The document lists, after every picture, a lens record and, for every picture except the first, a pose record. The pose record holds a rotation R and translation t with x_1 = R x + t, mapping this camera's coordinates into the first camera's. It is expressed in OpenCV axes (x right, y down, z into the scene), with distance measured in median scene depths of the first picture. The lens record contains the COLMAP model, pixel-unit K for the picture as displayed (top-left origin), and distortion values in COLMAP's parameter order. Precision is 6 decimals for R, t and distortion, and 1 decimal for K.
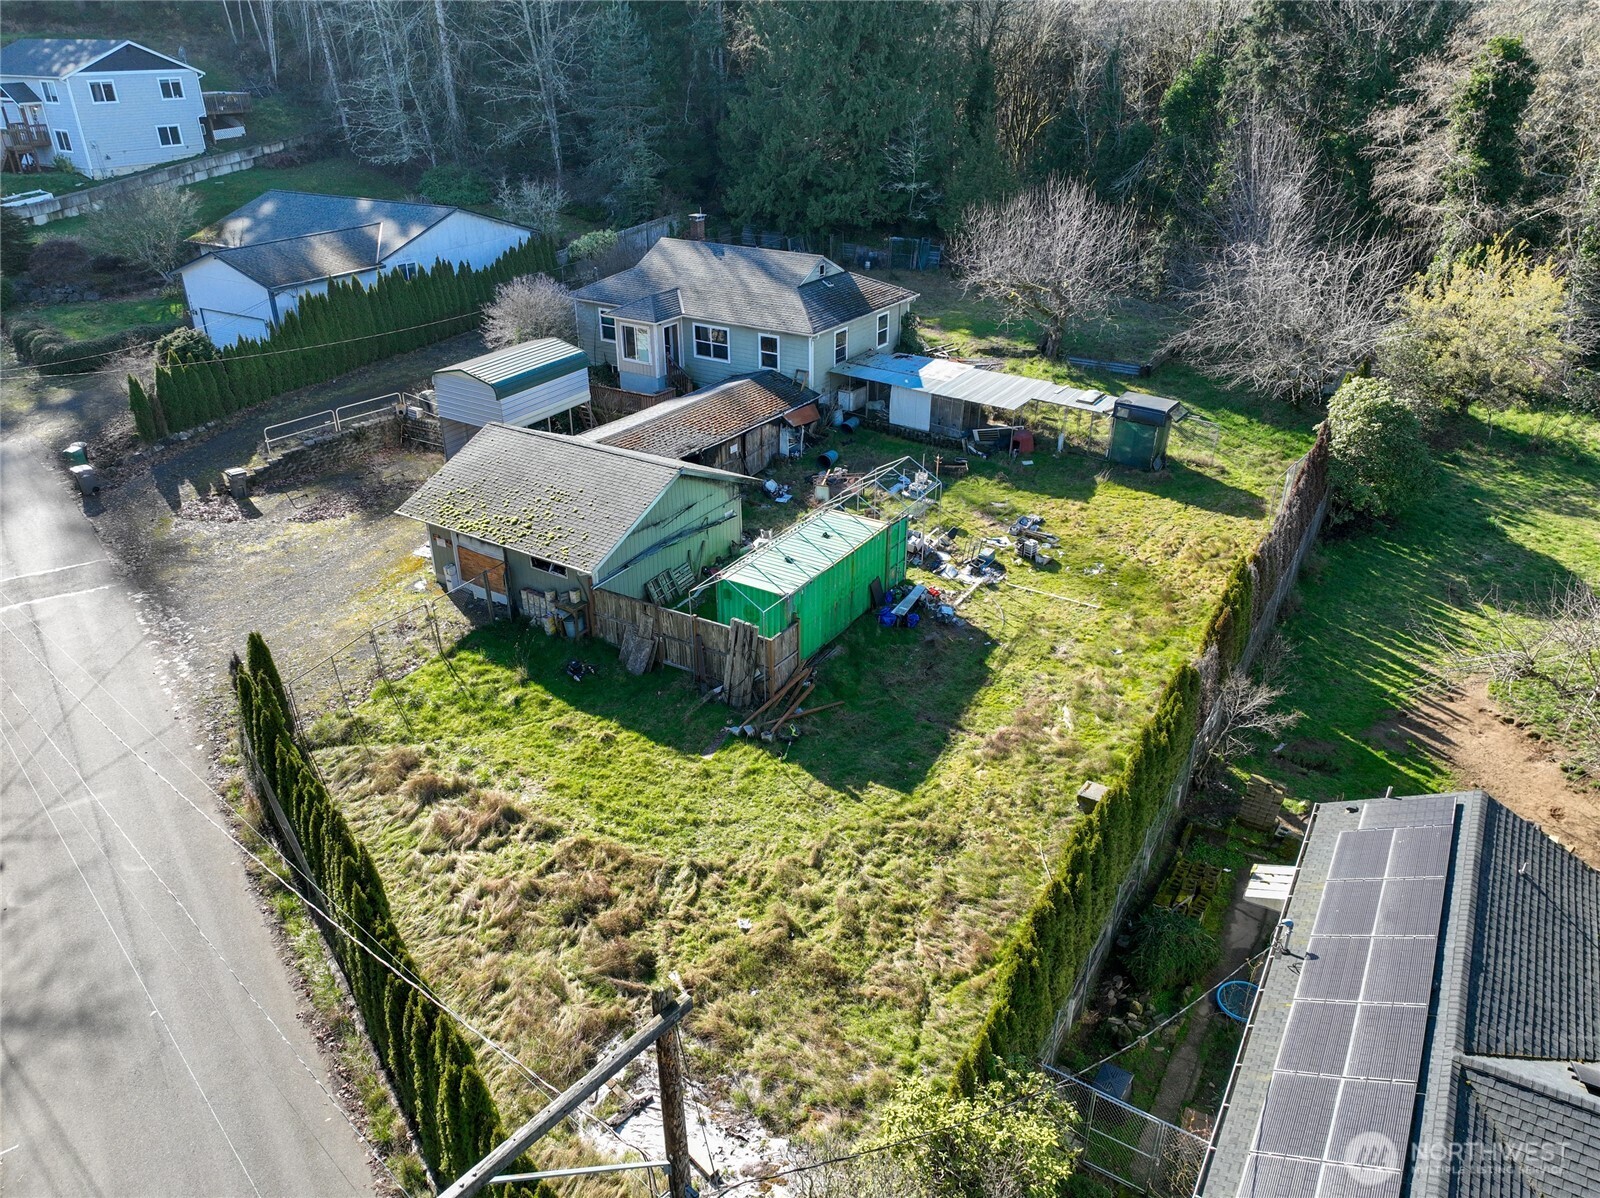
lens RADIAL K [[1161.7, 0, 776.2], [0, 1161.7, 595.3], [0, 0, 1]] dist [0.012215, -0.000669]
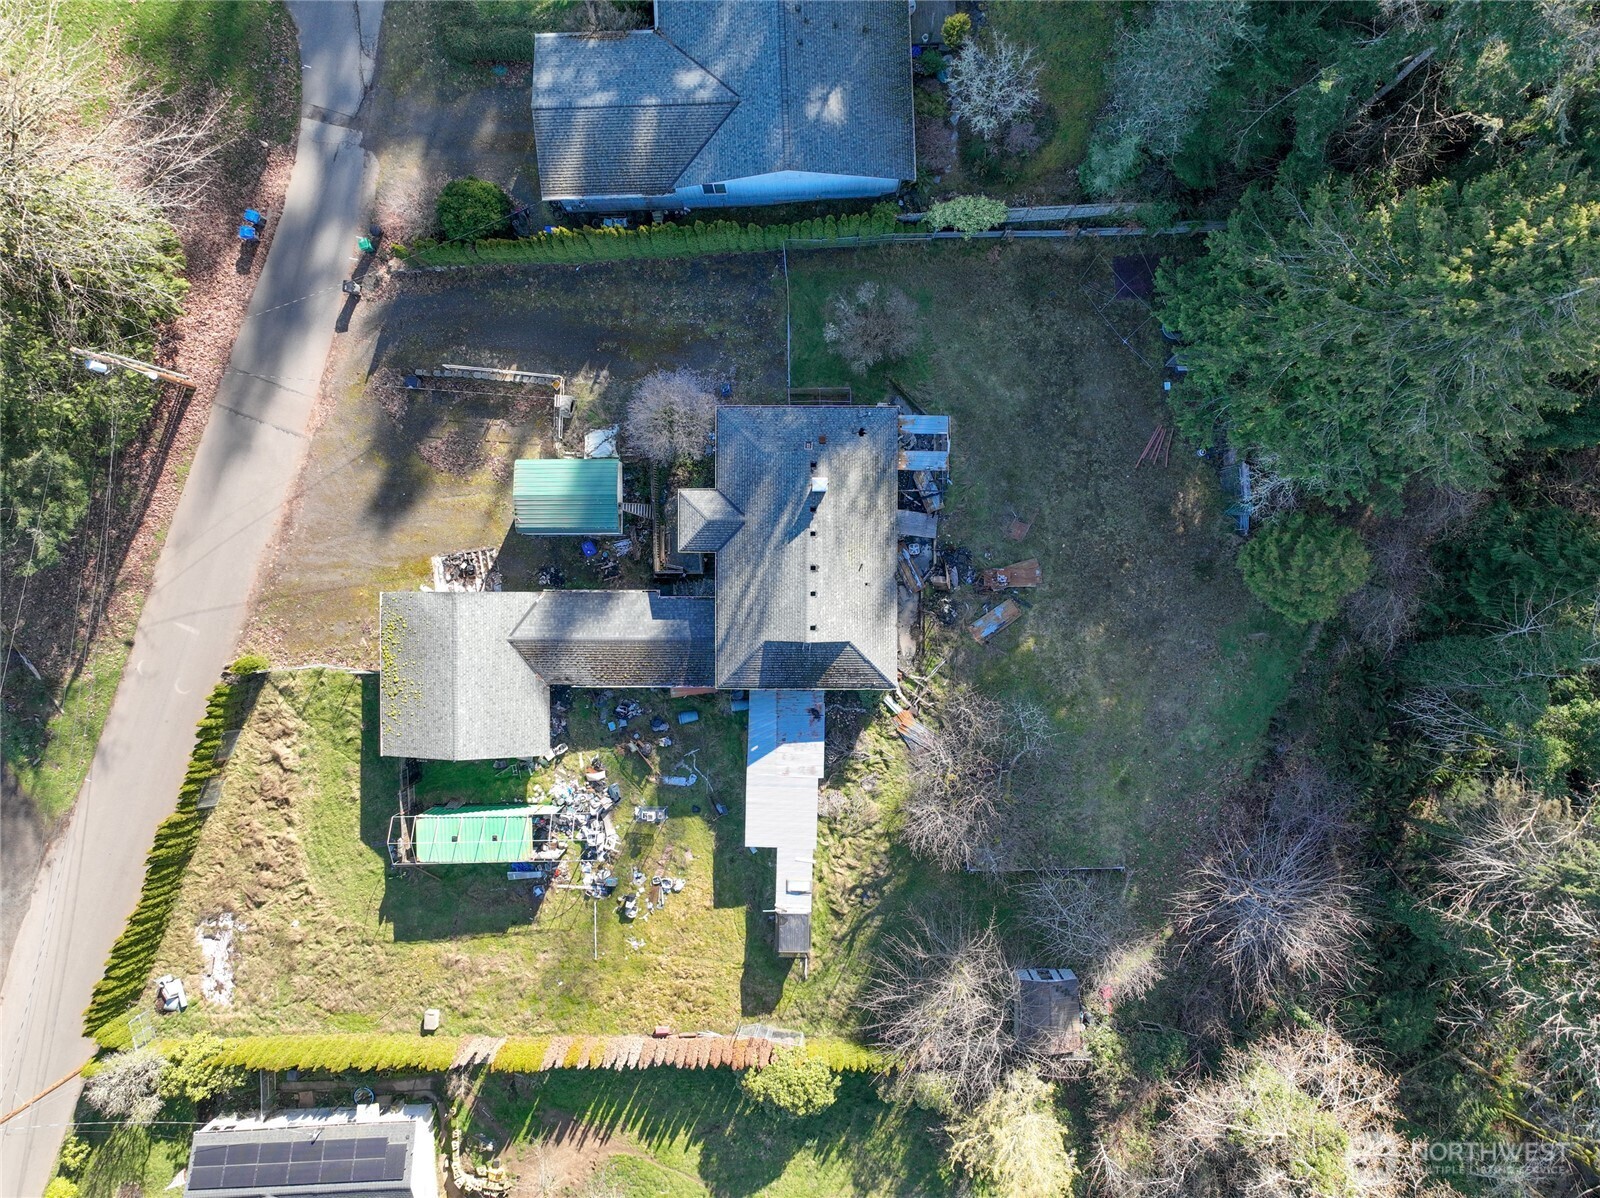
lens RADIAL K [[1161.7, 0, 776.2], [0, 1161.7, 595.3], [0, 0, 1]] dist [0.012215, -0.000669]
pose [[0.565922, 0.824451, 0.003671, -0.019845], [-0.352212, 0.237736, 0.905223, -1.534200], [0.745439, -0.513578, 0.424922, 0.644945]]
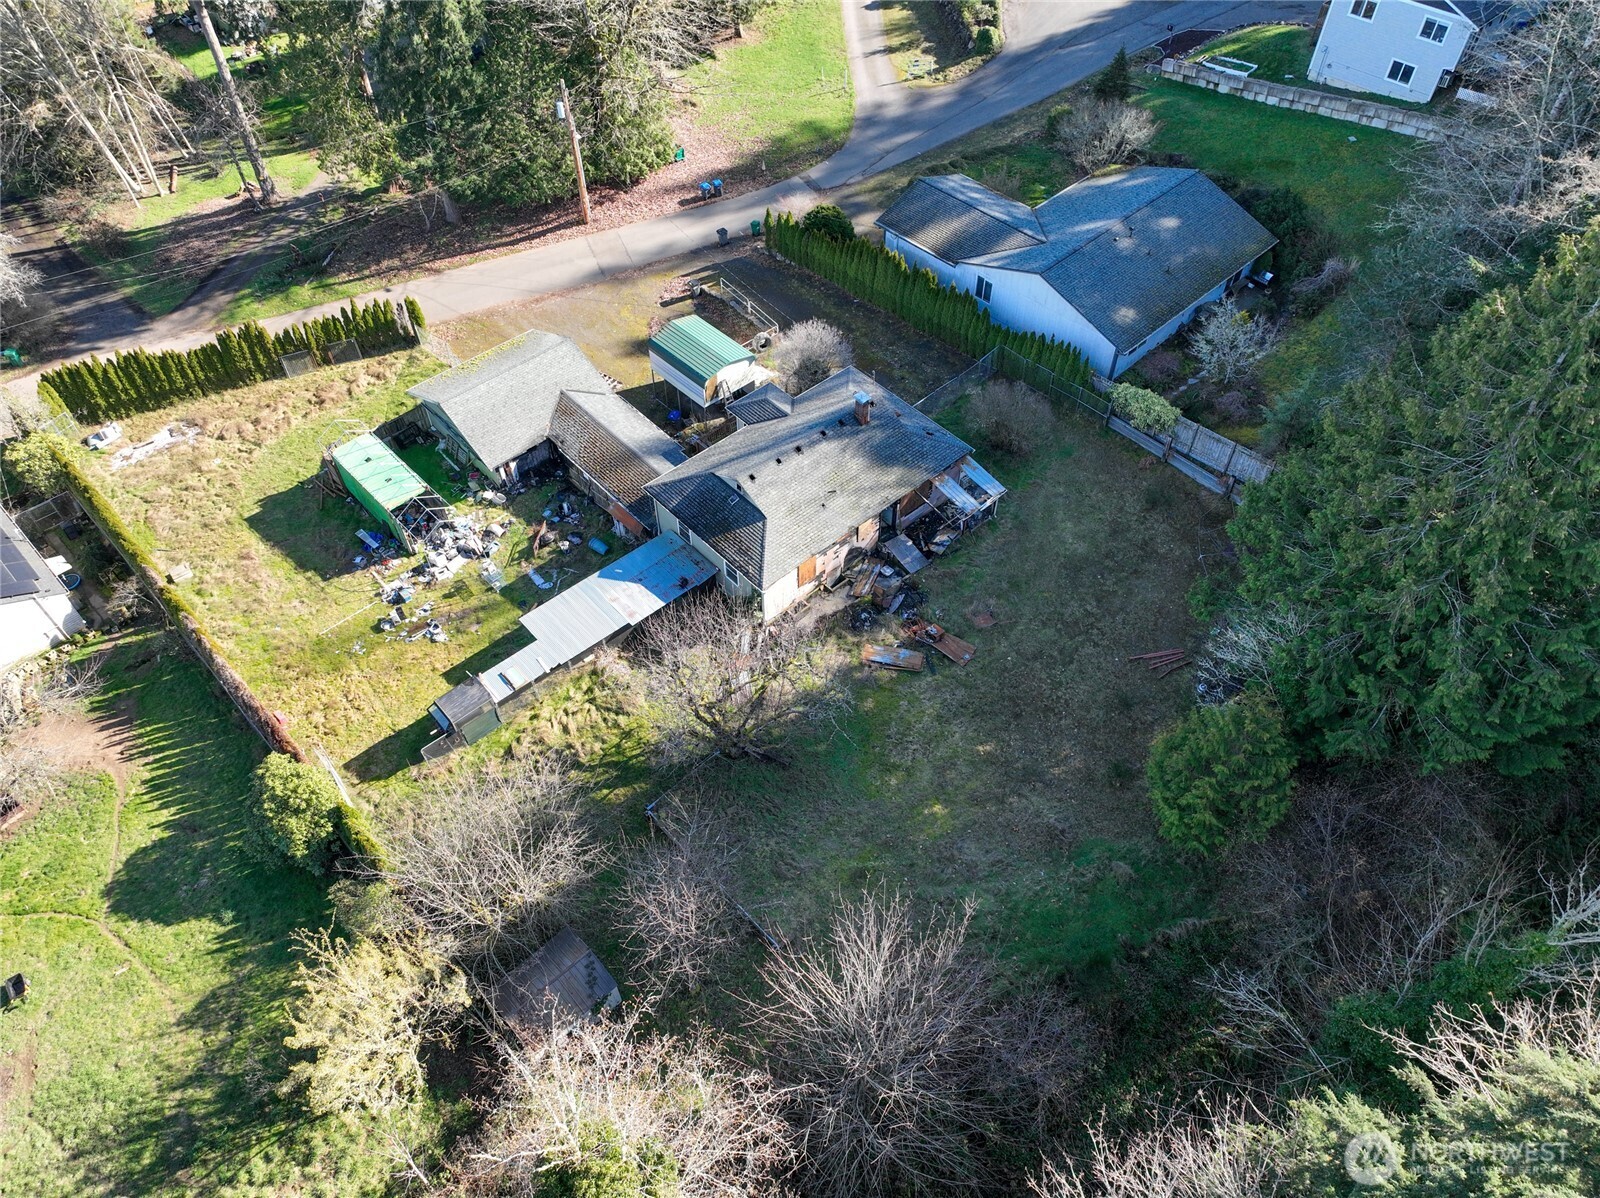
lens RADIAL K [[1129.5, 0, 797.6], [0, 1129.5, 599.1], [0, 0, 1]] dist [-0.009630, 0.028886]
pose [[-0.237880, 0.747986, -0.619620, 0.891003], [-0.422048, 0.494961, 0.759532, -1.243612], [0.874807, 0.442187, 0.197945, 1.073637]]
